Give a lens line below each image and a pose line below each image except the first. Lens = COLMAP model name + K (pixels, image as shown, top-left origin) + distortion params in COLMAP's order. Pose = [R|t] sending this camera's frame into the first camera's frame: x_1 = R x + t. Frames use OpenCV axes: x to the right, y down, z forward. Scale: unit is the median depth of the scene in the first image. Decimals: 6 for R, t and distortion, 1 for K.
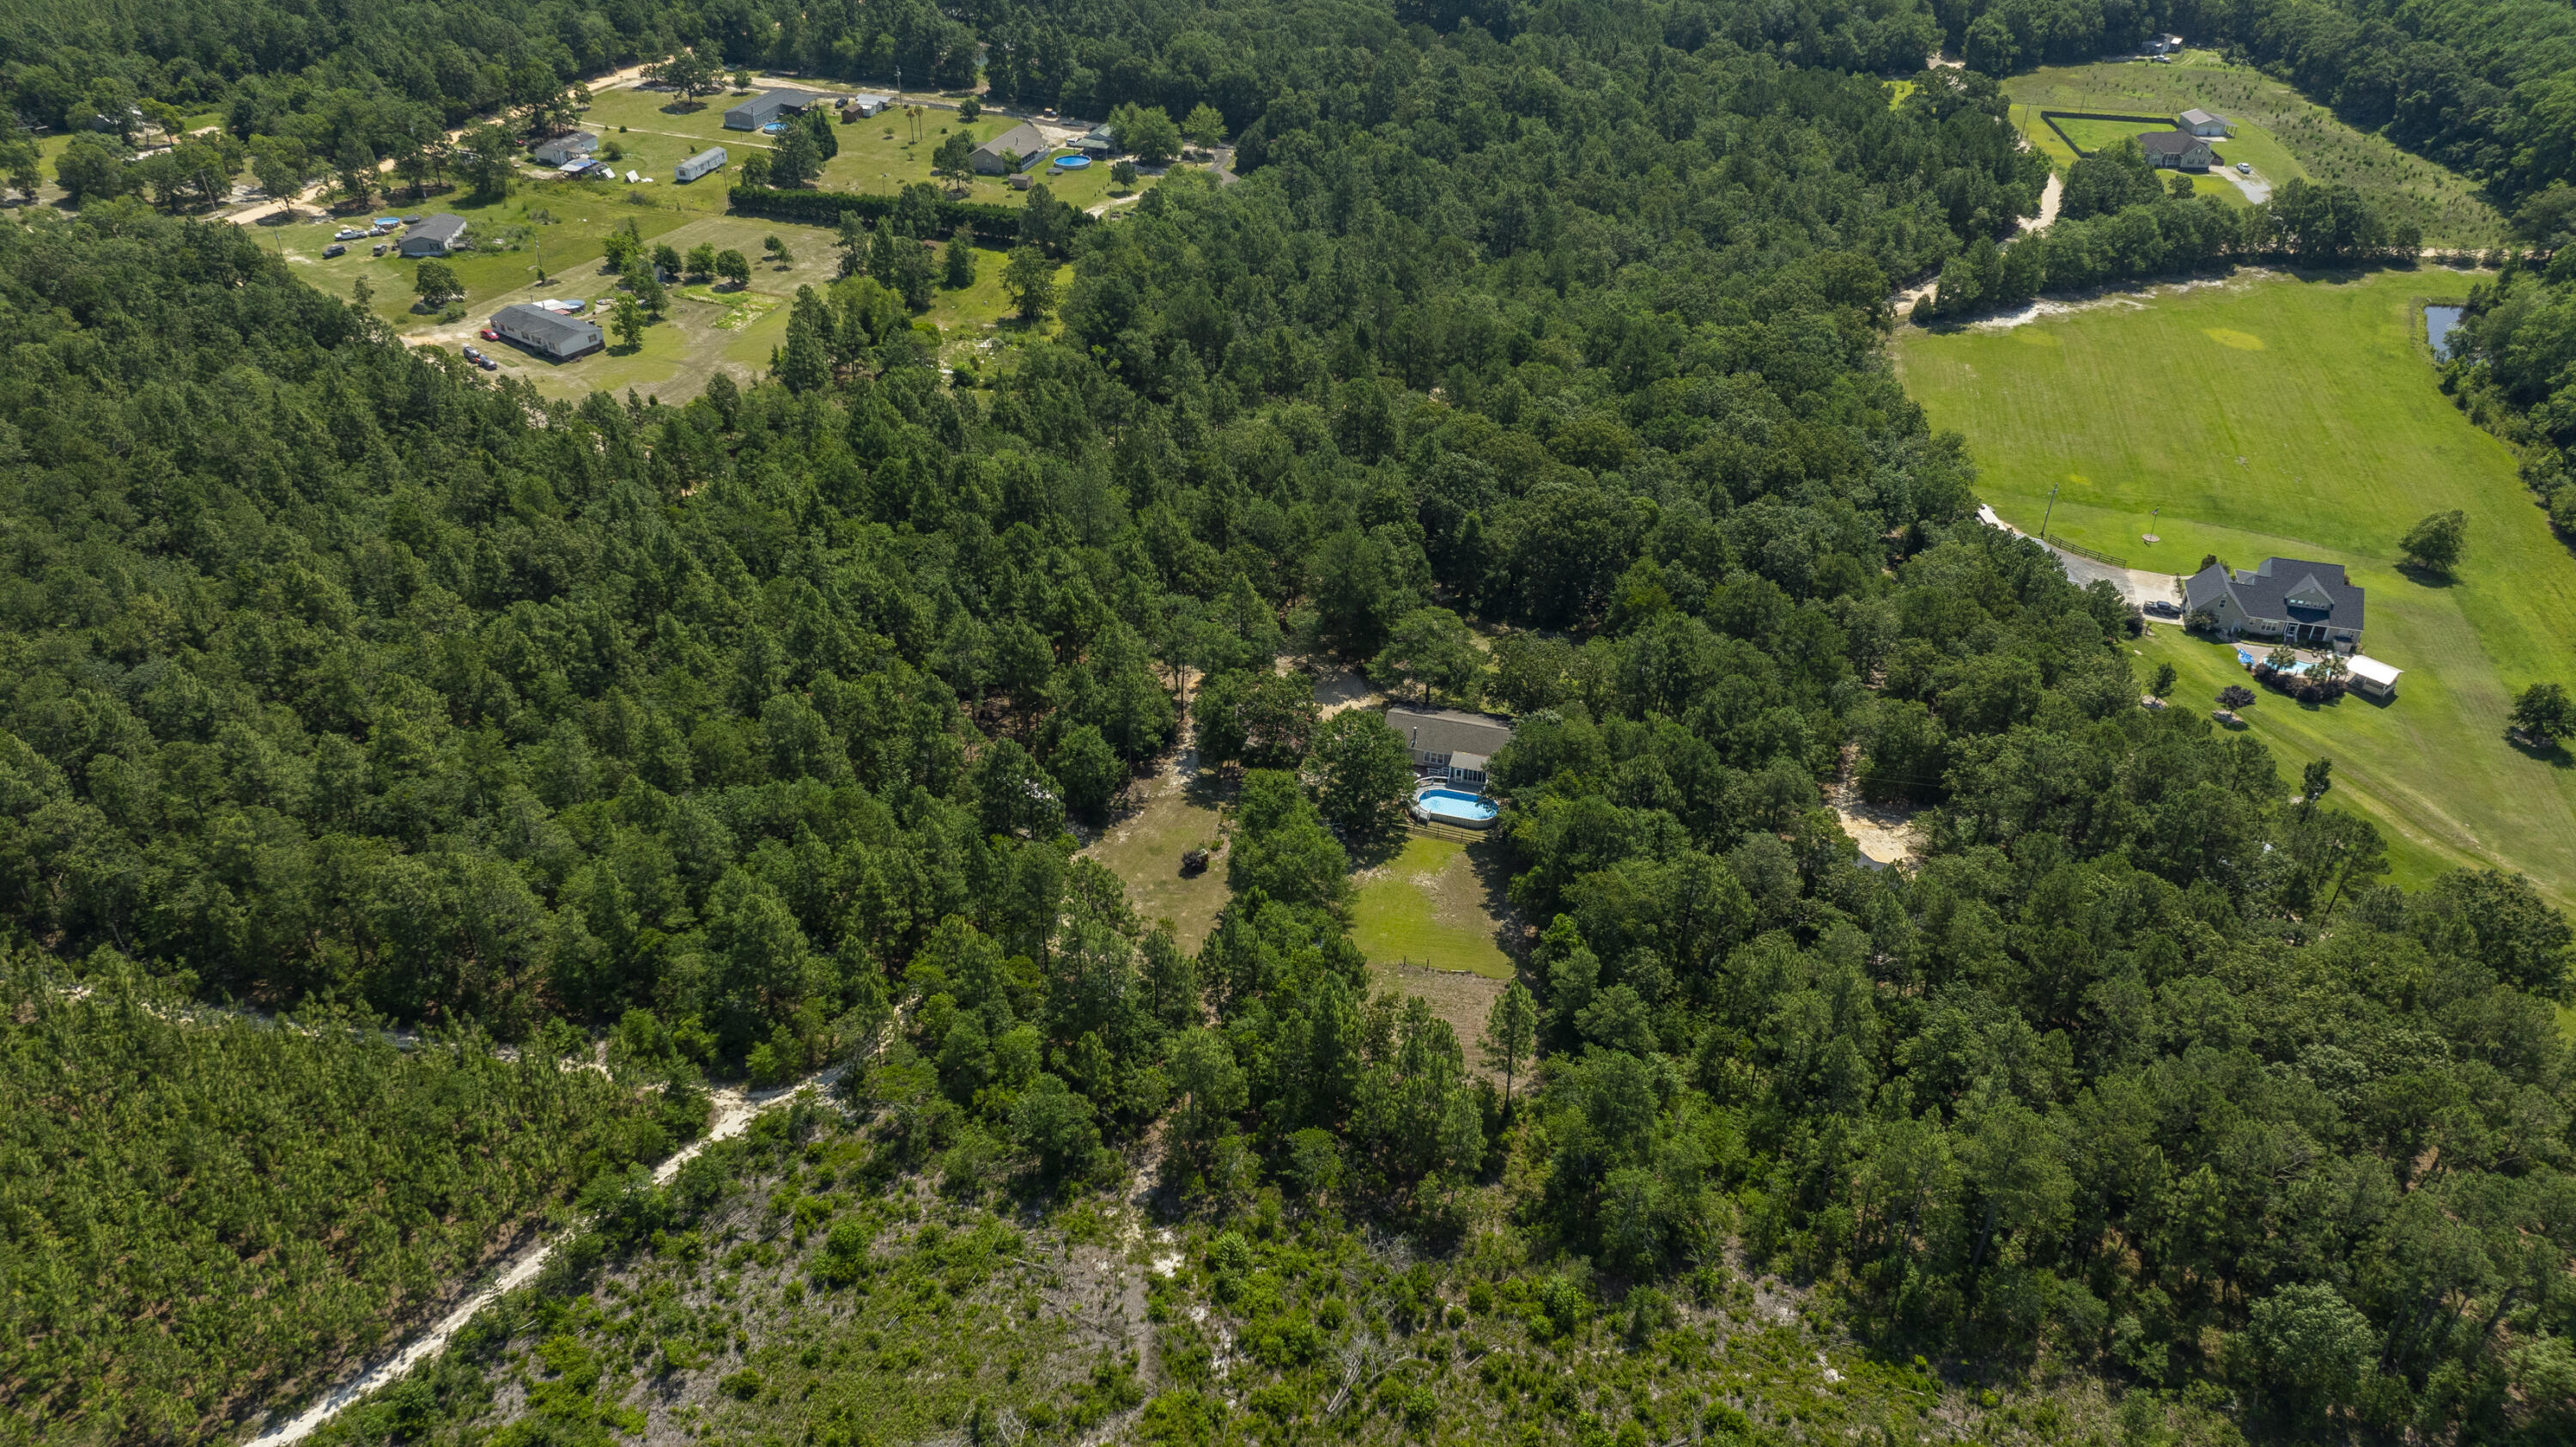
lens RADIAL K [[1819.6, 0, 1271.0], [0, 1819.6, 723.5], [0, 0, 1]] dist [-0.048446, 0.057391]
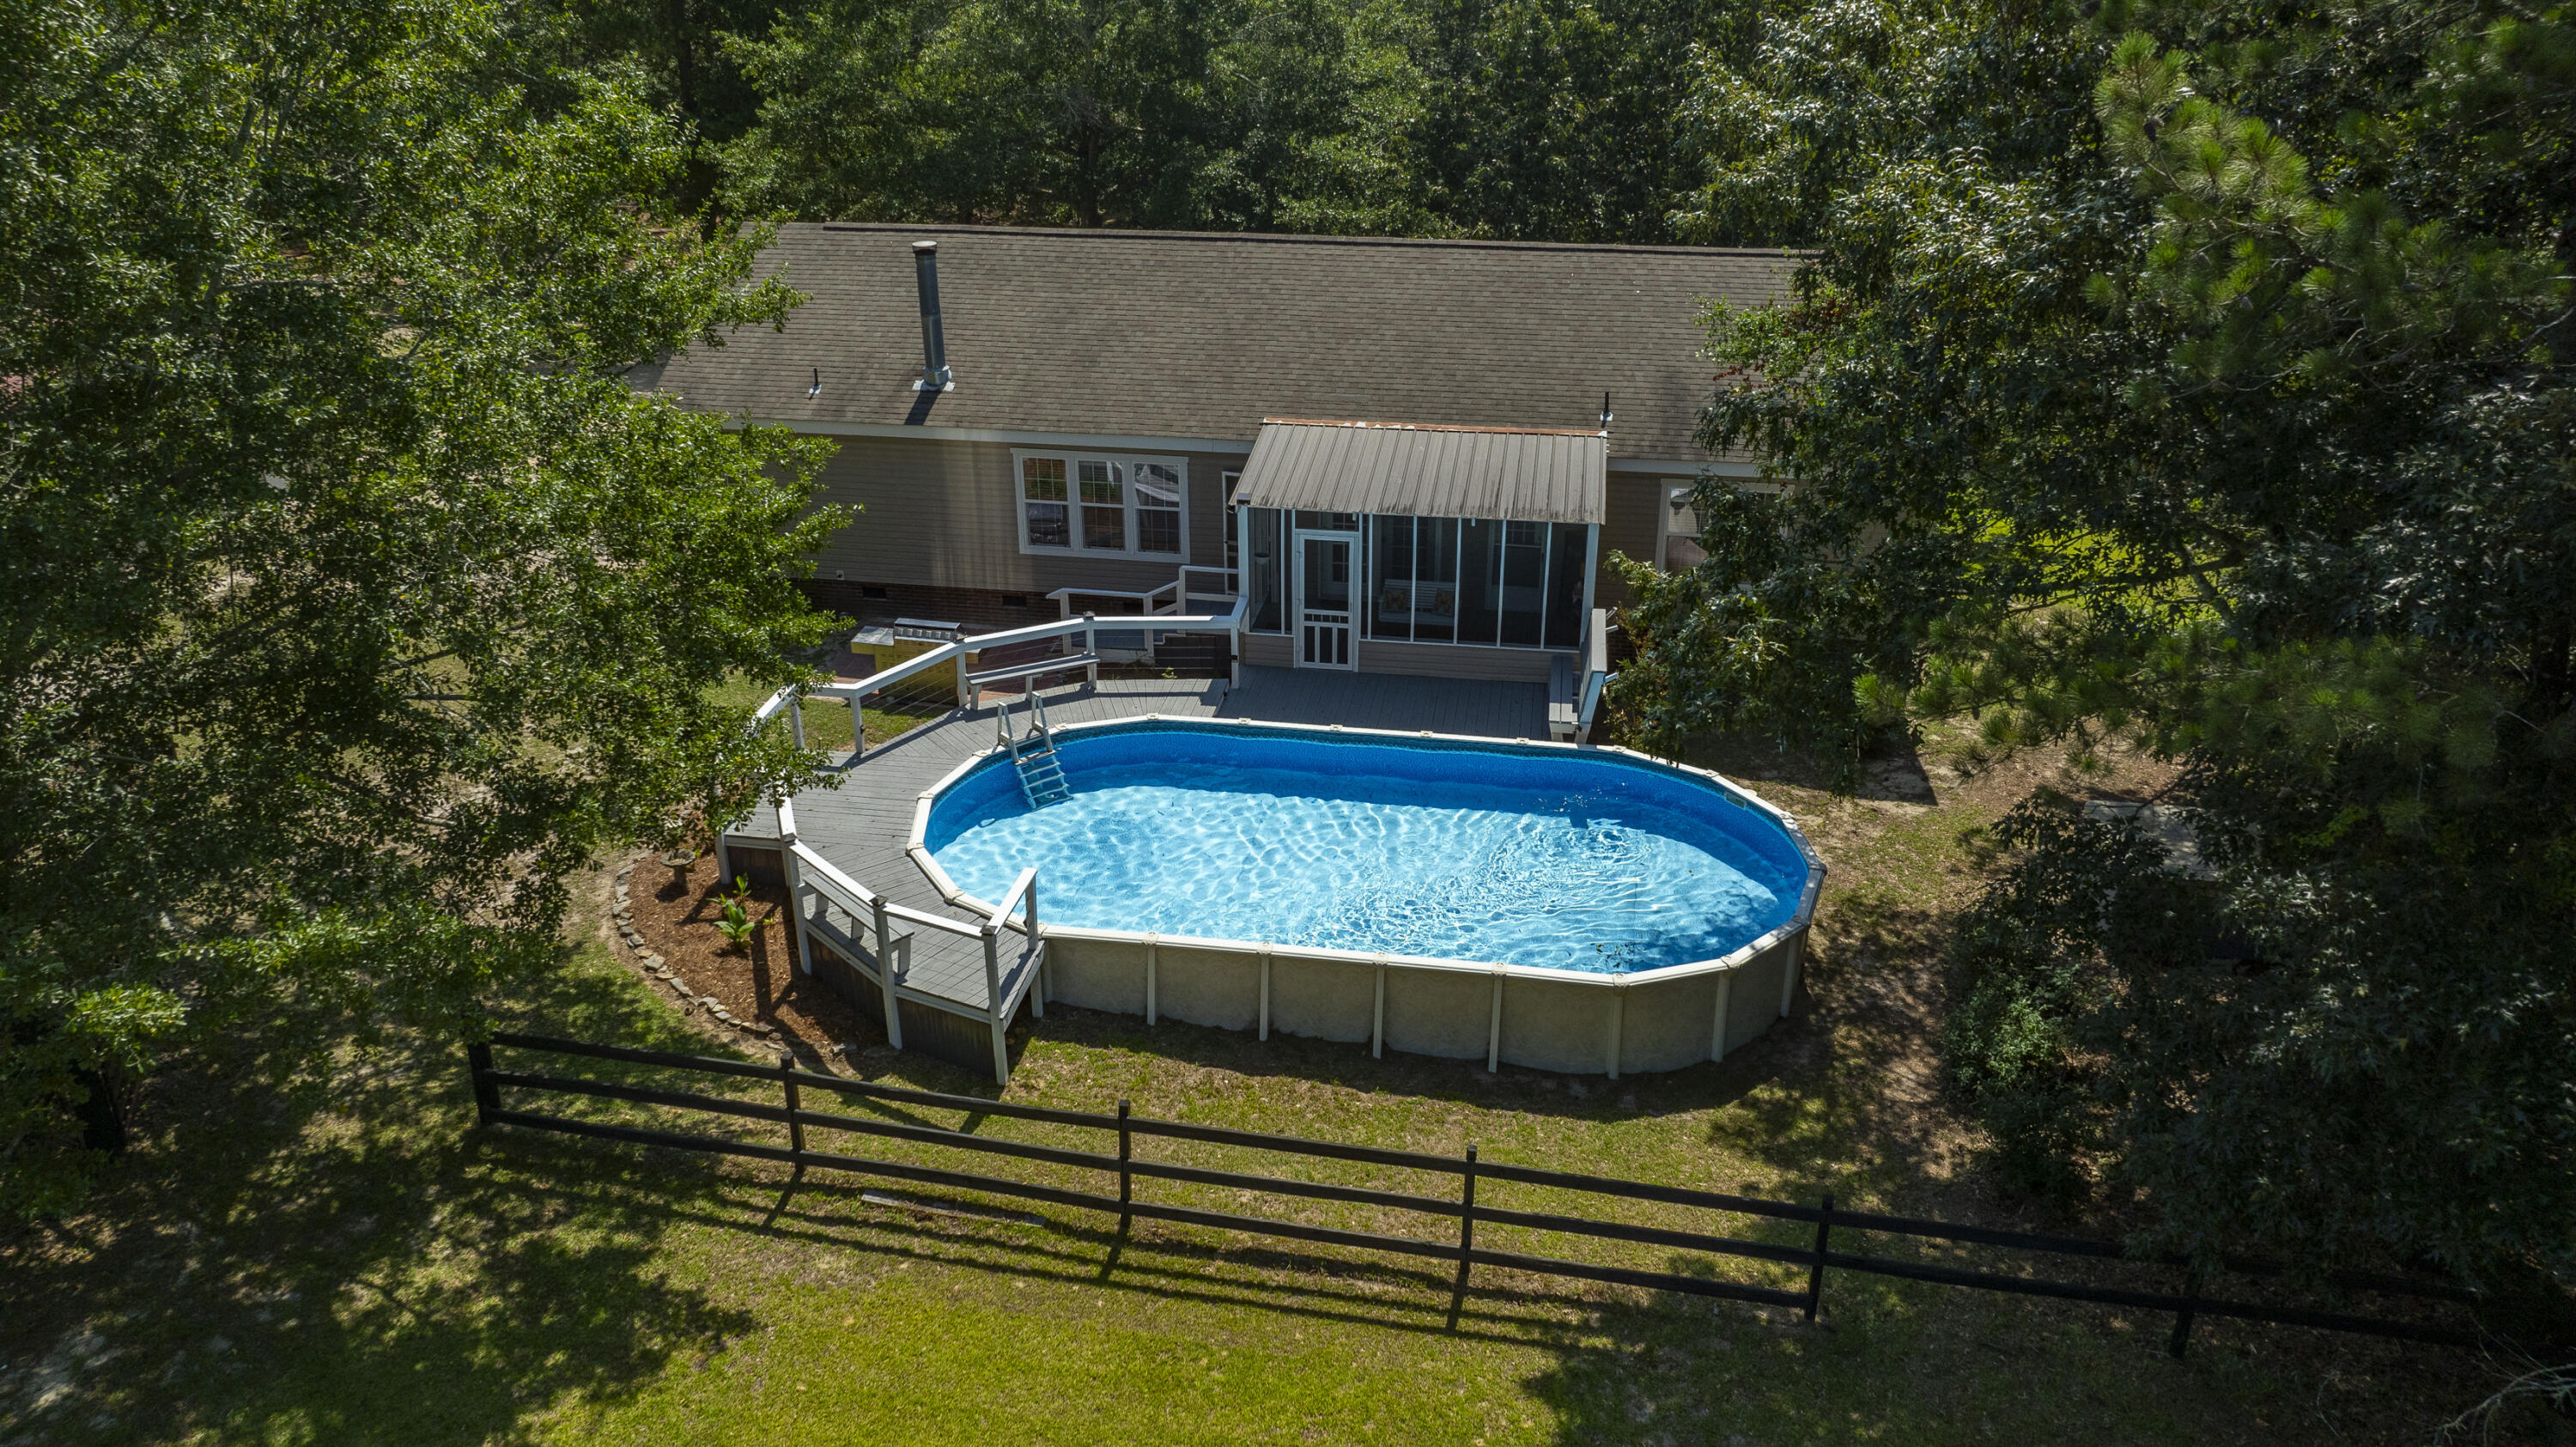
lens RADIAL K [[1819.6, 0, 1288.7], [0, 1819.6, 735.7], [0, 0, 1]] dist [-0.048446, 0.057391]
pose [[0.991045, -0.053549, 0.122322, 0.113486], [0.069671, 0.988854, -0.131581, 0.065298], [-0.113913, 0.138925, 0.983730, 1.160019]]
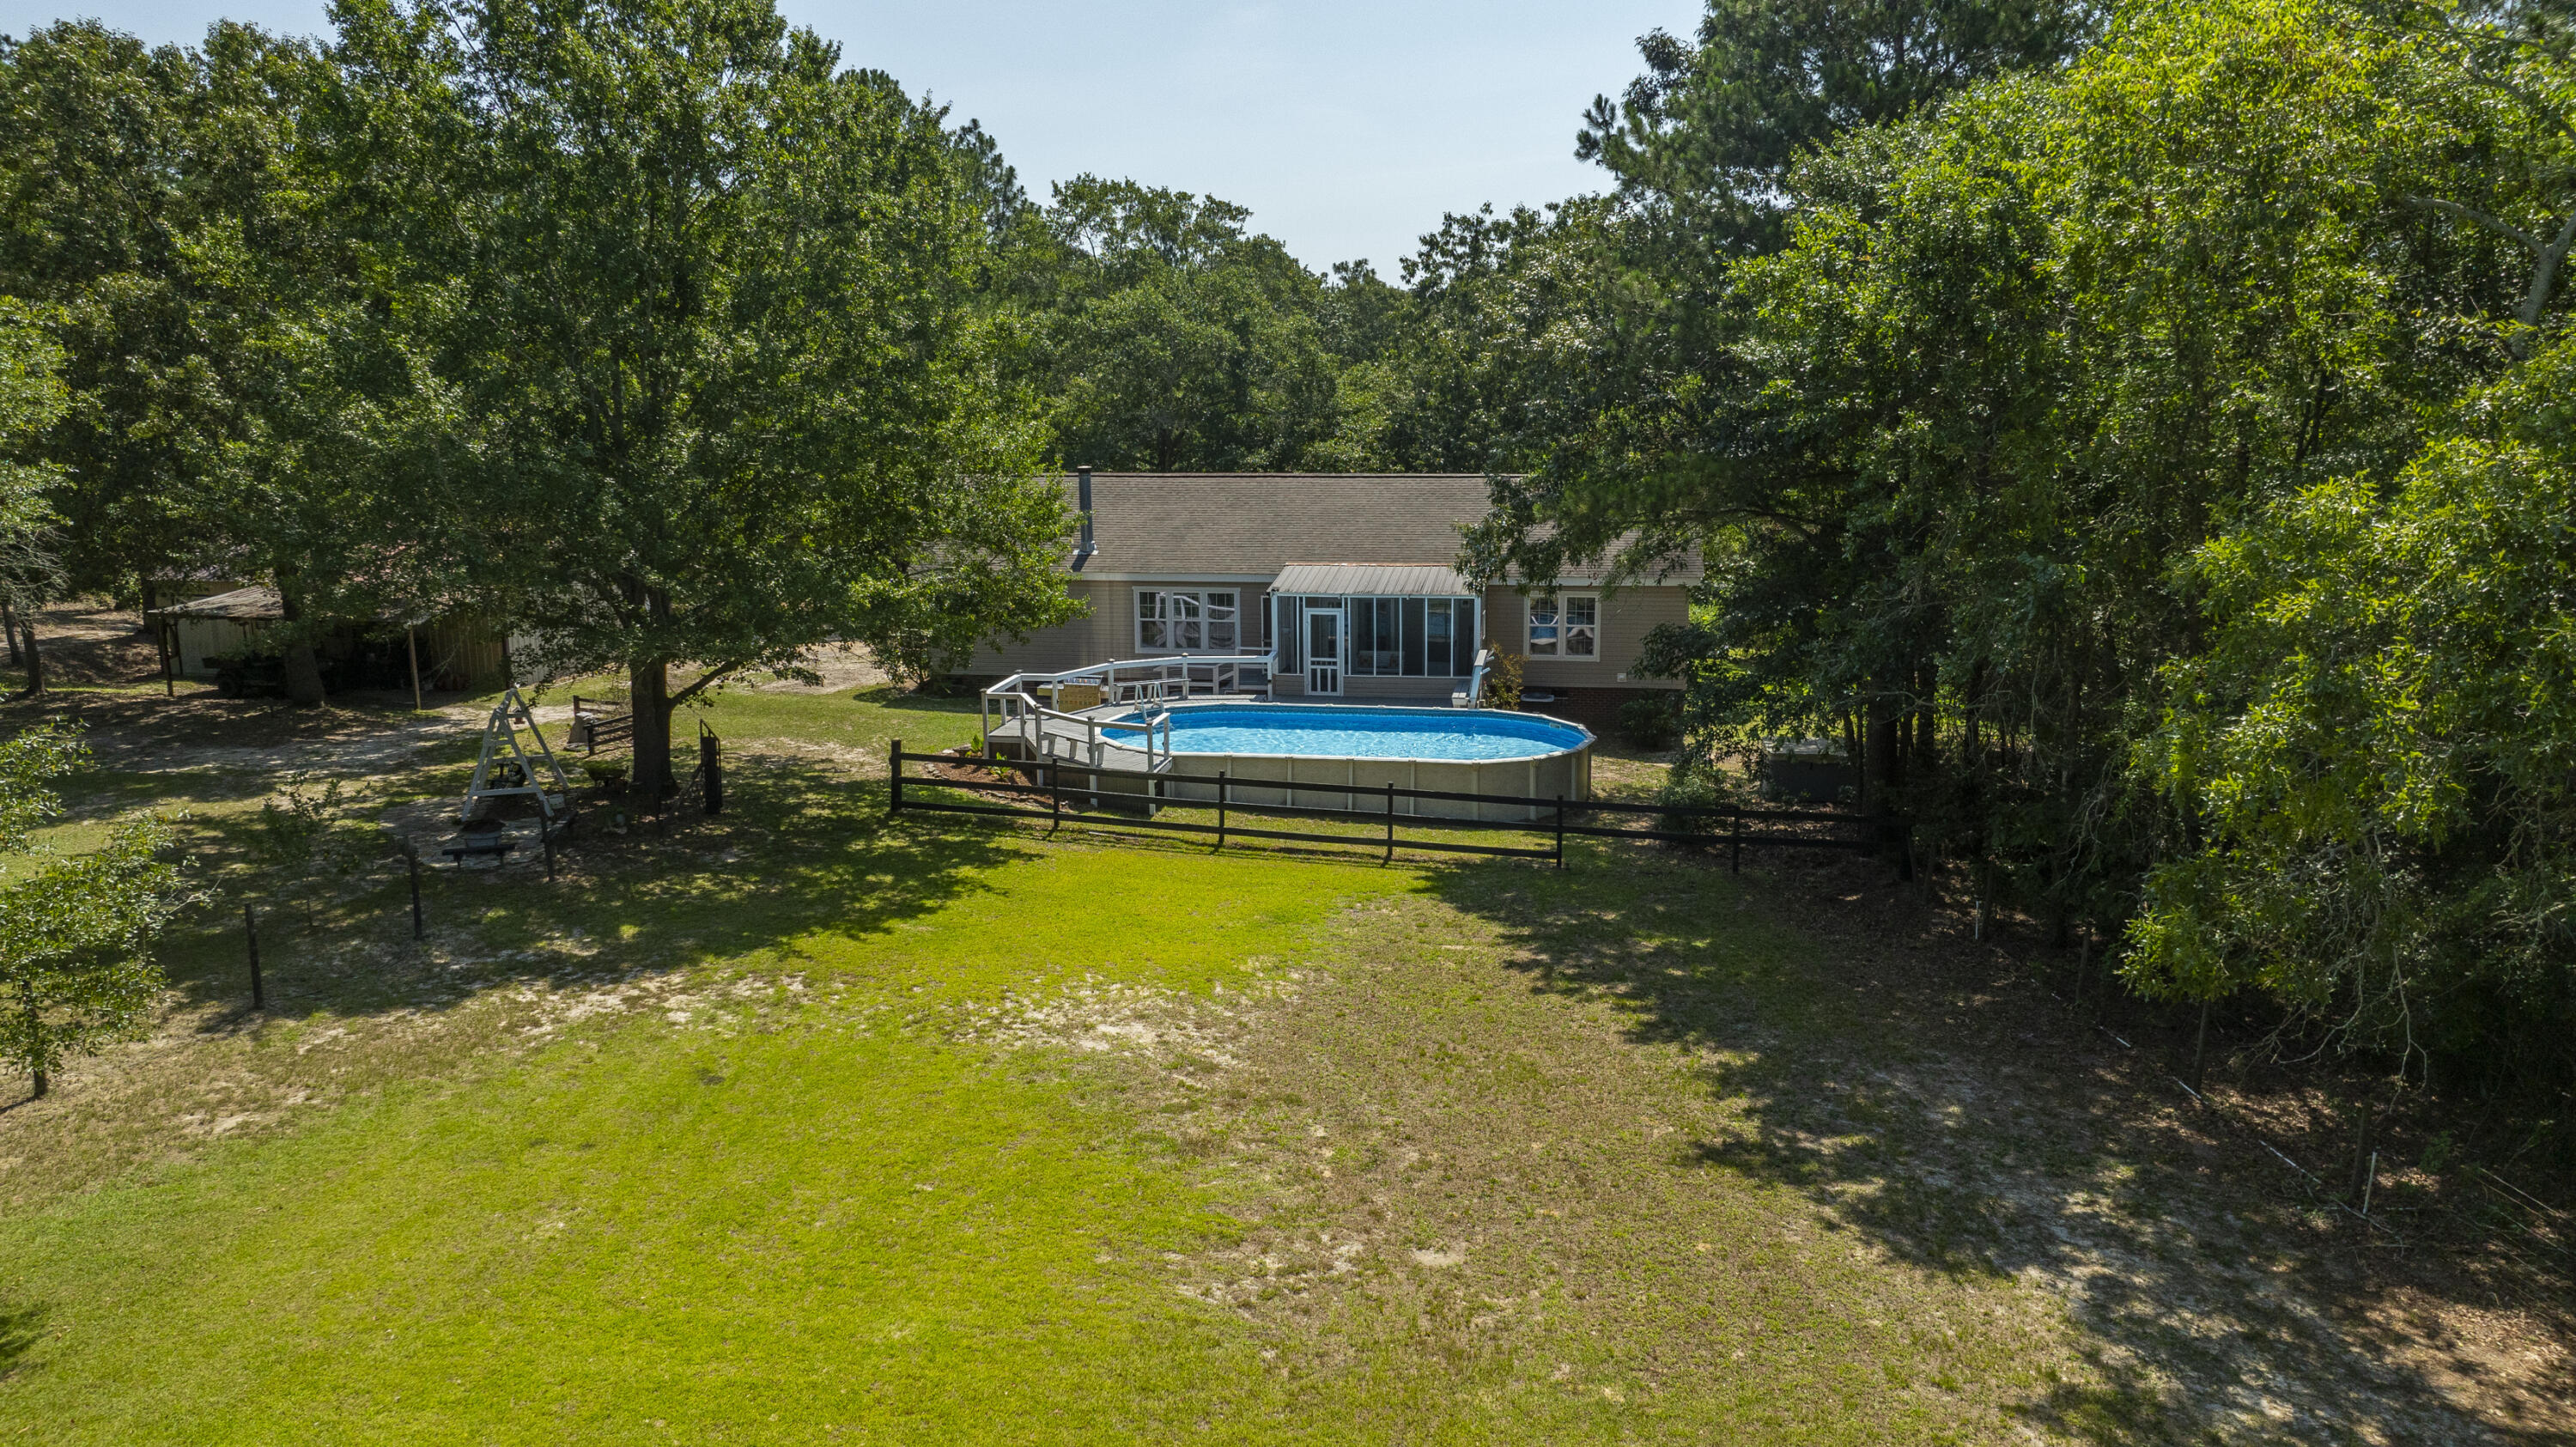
lens RADIAL K [[1819.6, 0, 1289.5], [0, 1819.6, 717.7], [0, 0, 1]] dist [-0.048446, 0.057391]
pose [[0.991756, -0.027750, 0.125104, 0.099779], [0.073410, 0.923233, -0.377164, 0.133514], [-0.105033, 0.383238, 0.917658, 1.082665]]
